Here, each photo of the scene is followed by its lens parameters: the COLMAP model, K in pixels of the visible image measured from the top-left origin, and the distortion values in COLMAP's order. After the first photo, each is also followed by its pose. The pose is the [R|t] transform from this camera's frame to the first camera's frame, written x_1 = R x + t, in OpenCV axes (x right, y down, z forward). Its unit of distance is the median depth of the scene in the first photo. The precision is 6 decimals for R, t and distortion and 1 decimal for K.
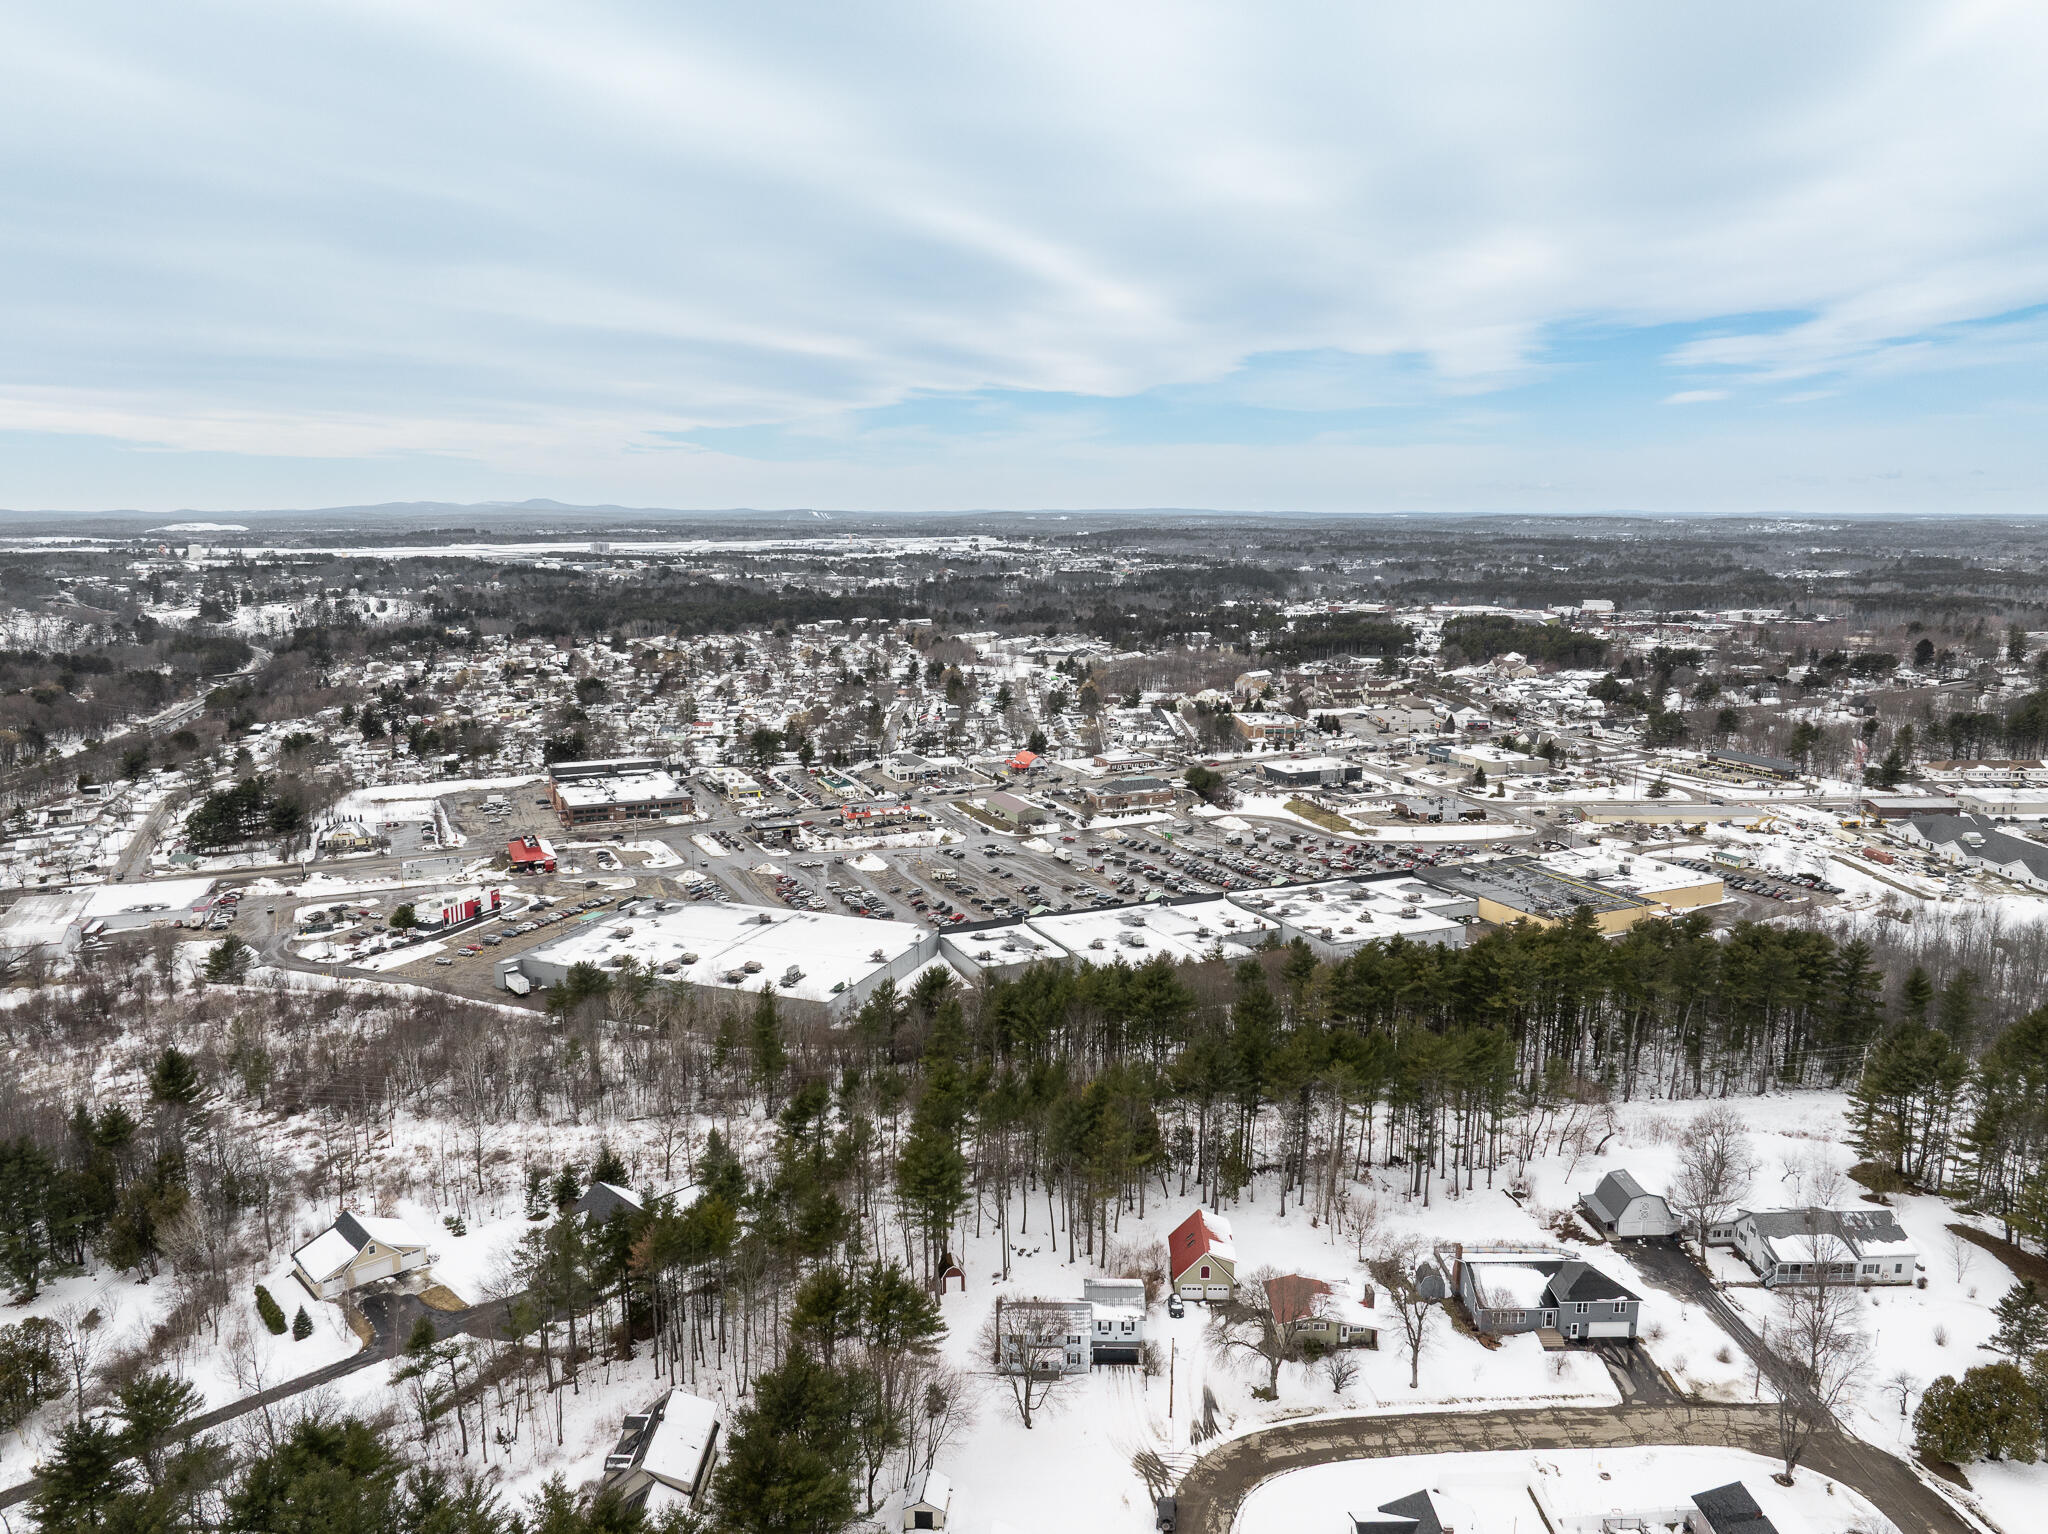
lens RADIAL K [[1451.3, 0, 1027.4], [0, 1451.3, 762.4], [0, 0, 1]] dist [-0.038378, -0.000459]
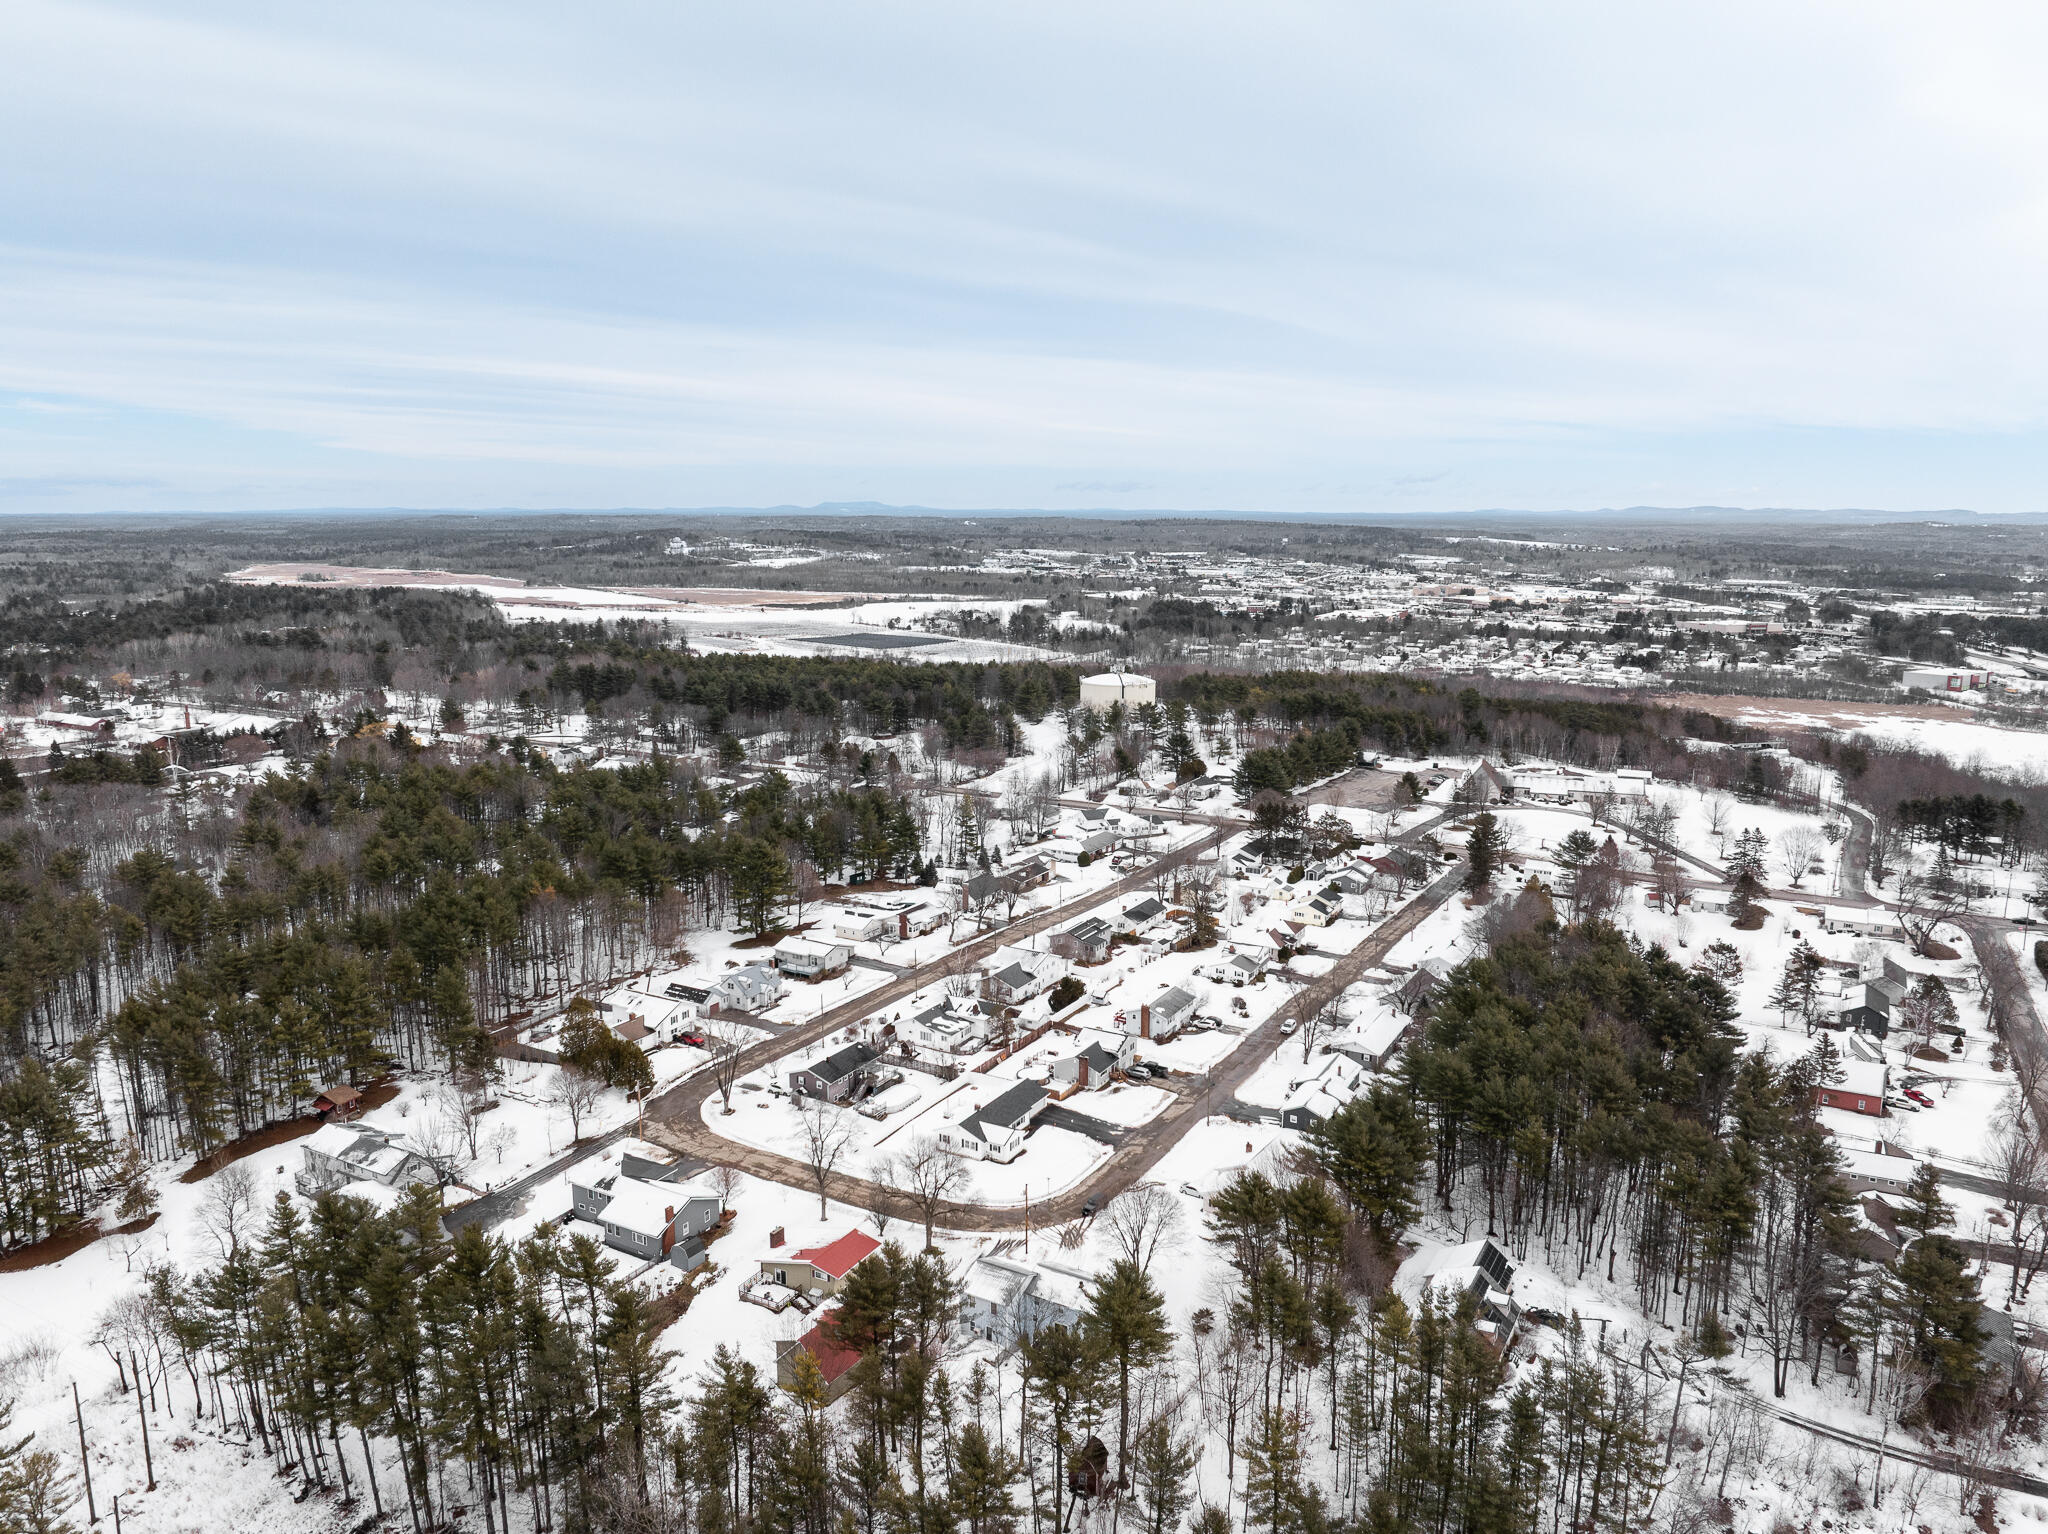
lens RADIAL K [[1459.0, 0, 1024.0], [0, 1459.0, 767.0], [0, 0, 1]] dist [-0.003370, -0.074625]
pose [[-0.868137, -0.092113, 0.487703, -0.365518], [0.081063, 0.943117, 0.322425, -0.251447], [-0.489661, 0.319444, -0.811288, 1.516791]]
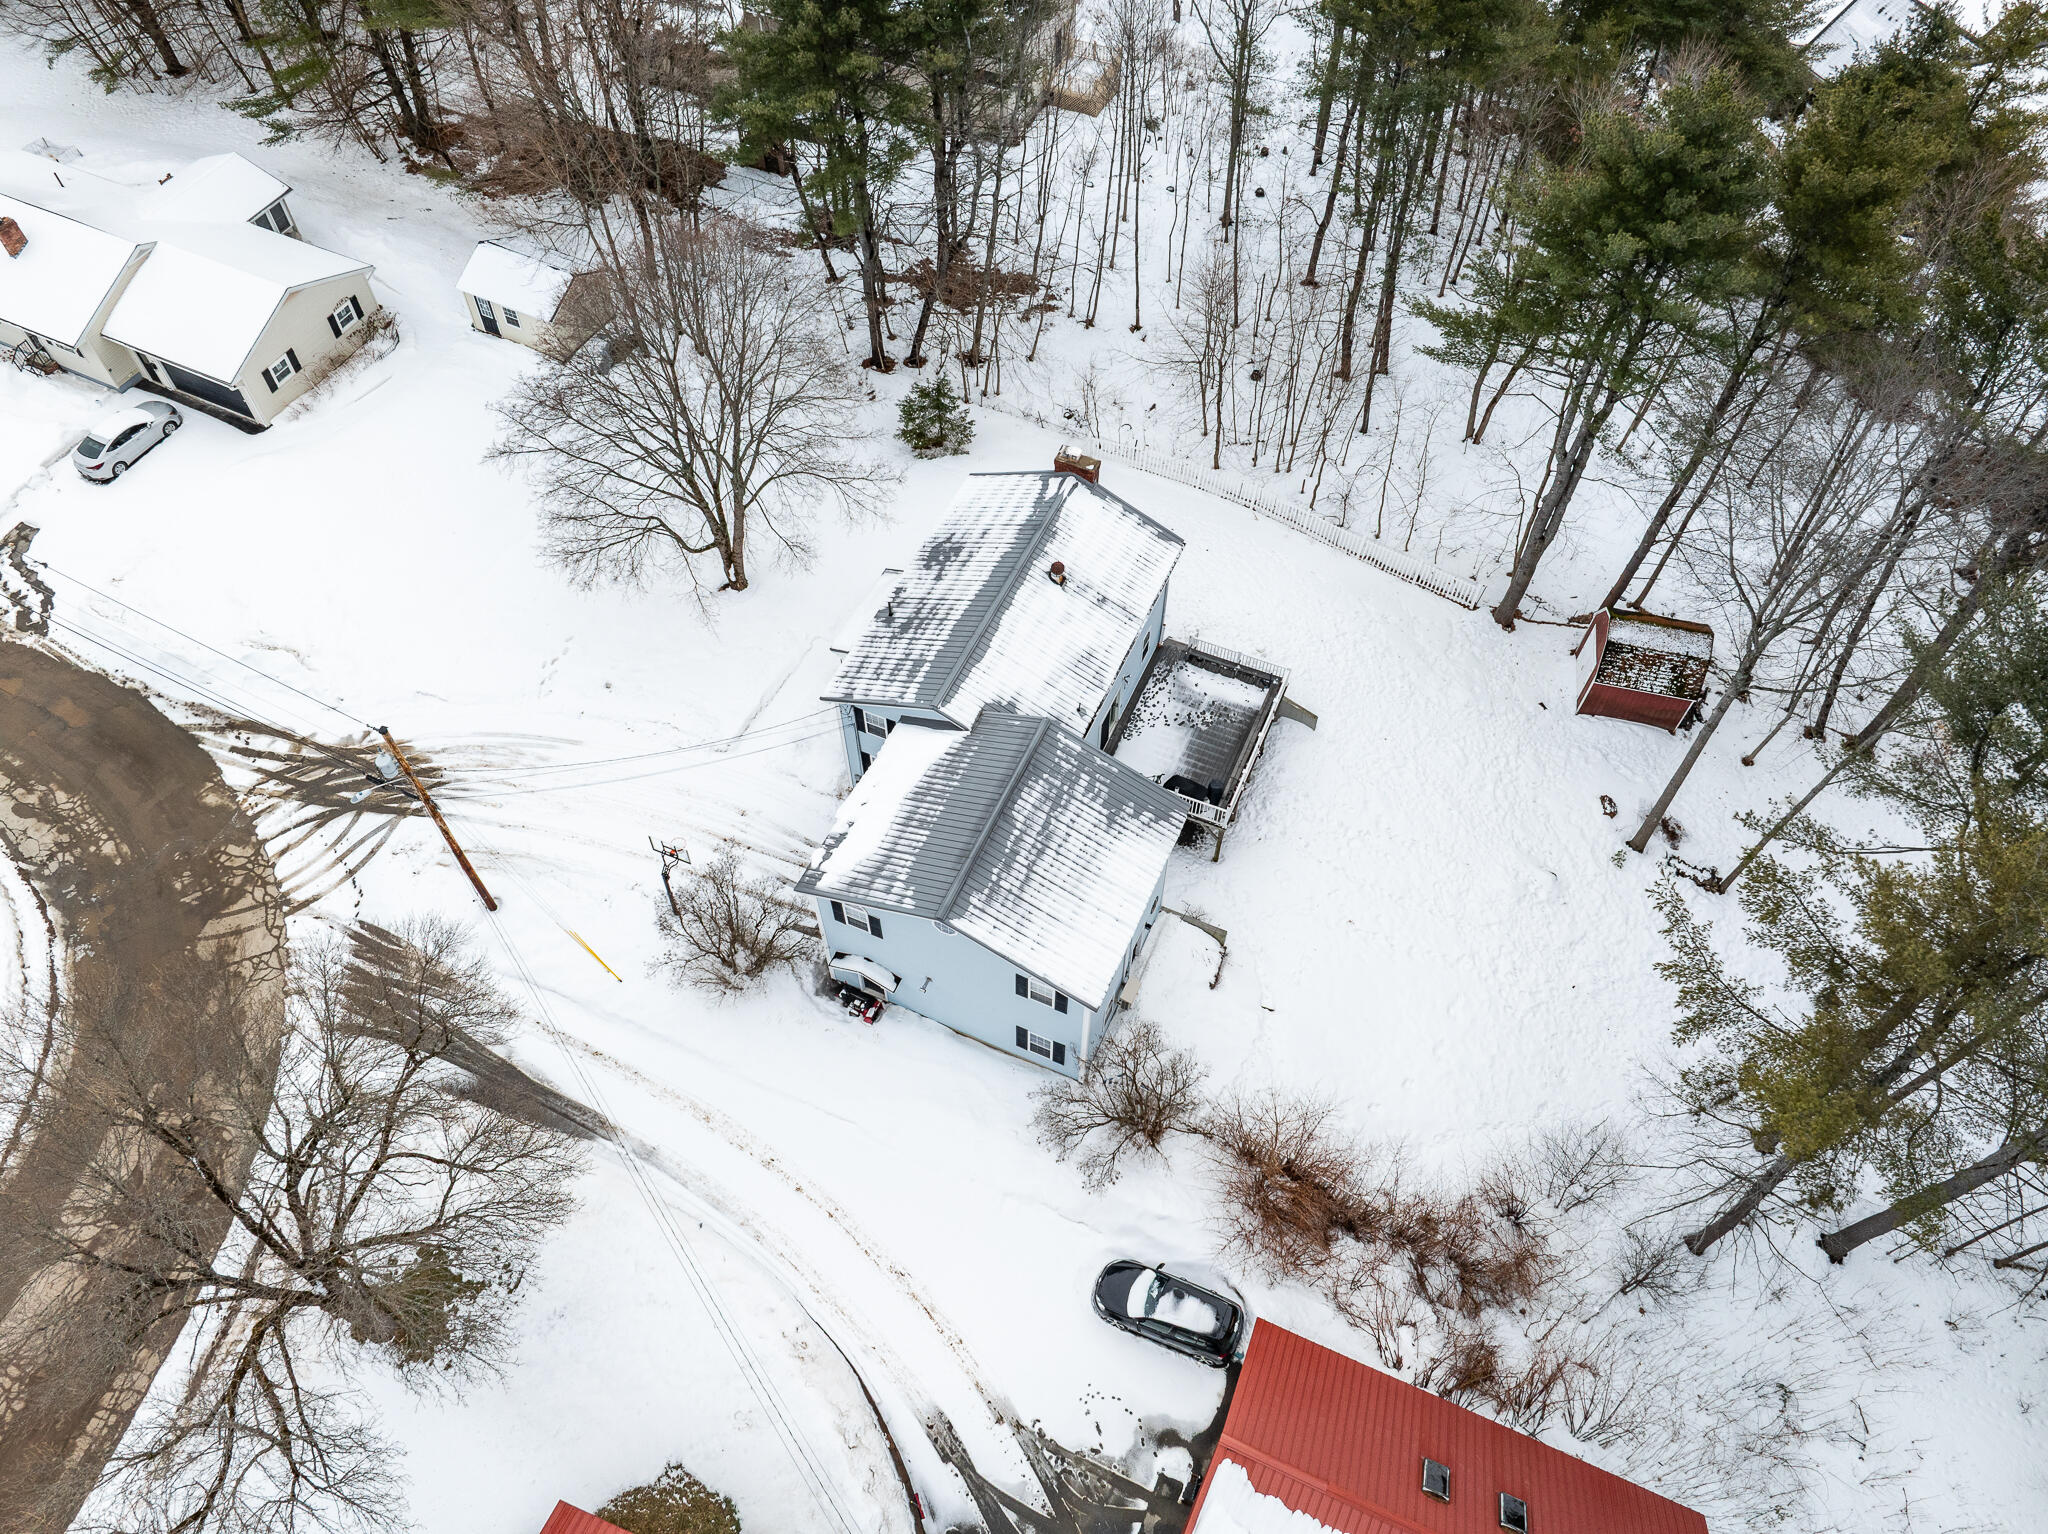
lens RADIAL K [[1436.7, 0, 1019.6], [0, 1436.7, 770.4], [0, 0, 1]] dist [-0.062933, 0.037600]
pose [[-0.391745, 0.752646, -0.529207, 0.155623], [-0.160465, 0.510474, 0.844788, 0.149539], [0.905973, 0.415861, -0.079202, 0.912002]]
